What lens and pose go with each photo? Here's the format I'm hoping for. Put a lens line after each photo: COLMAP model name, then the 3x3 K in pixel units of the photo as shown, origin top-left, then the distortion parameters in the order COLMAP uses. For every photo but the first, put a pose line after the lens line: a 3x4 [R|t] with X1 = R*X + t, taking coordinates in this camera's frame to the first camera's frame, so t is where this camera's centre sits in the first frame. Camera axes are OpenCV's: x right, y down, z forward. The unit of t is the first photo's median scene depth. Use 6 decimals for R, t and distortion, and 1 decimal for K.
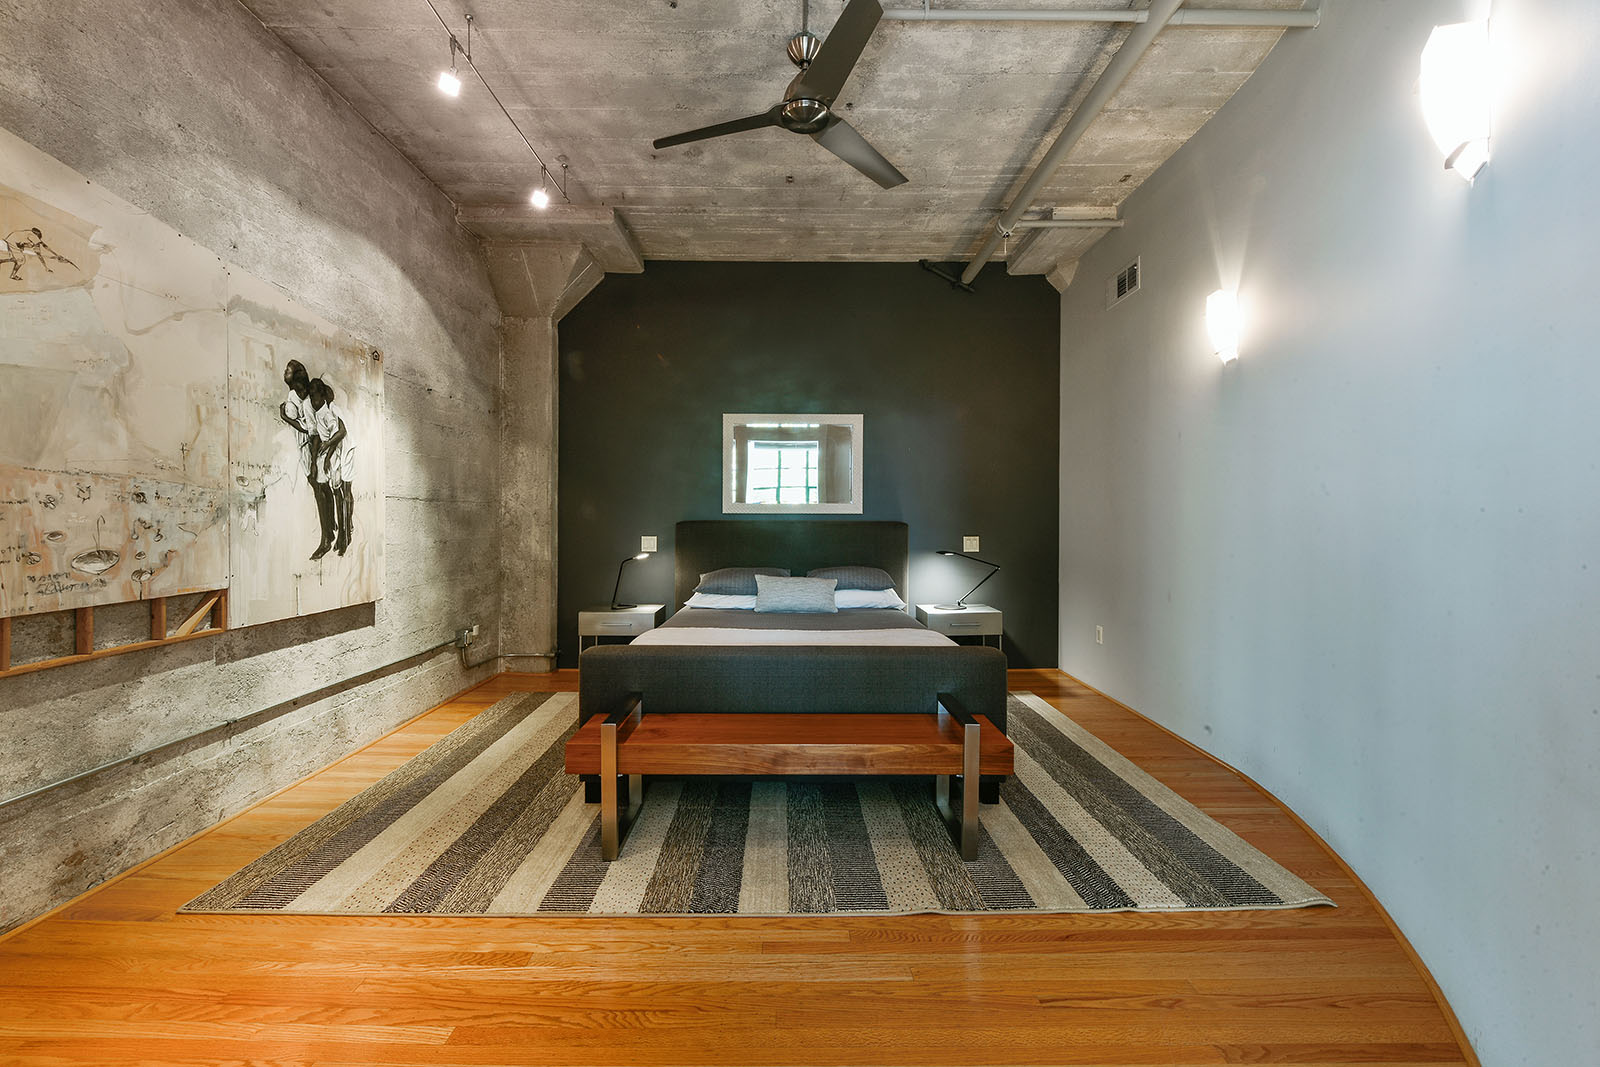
lens RADIAL K [[652.4, 0, 794.7], [0, 652.4, 528.6], [0, 0, 1]] dist [-0.015501, -0.000311]
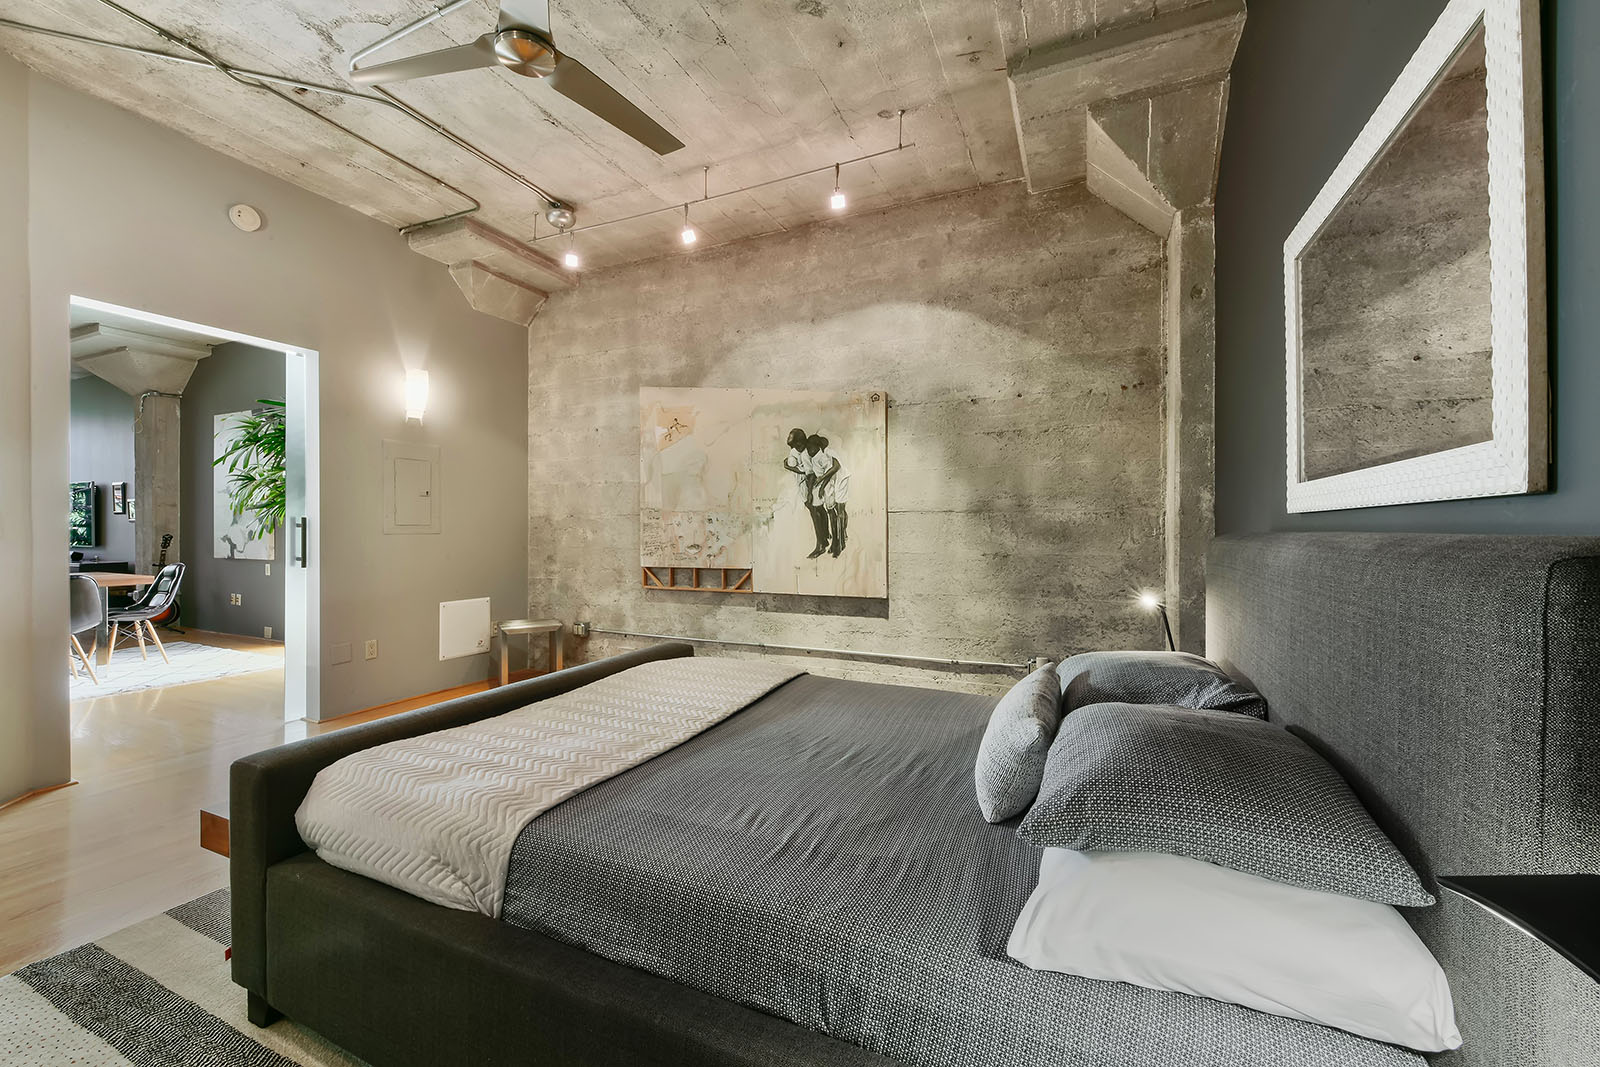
lens RADIAL K [[652.4, 0, 794.7], [0, 652.4, 528.6], [0, 0, 1]] dist [-0.015501, -0.000311]
pose [[-0.434676, 0.002368, -0.900584, 0.627428], [-0.010388, 0.999917, 0.007643, -0.031726], [0.900527, 0.012677, -0.434615, 1.654219]]
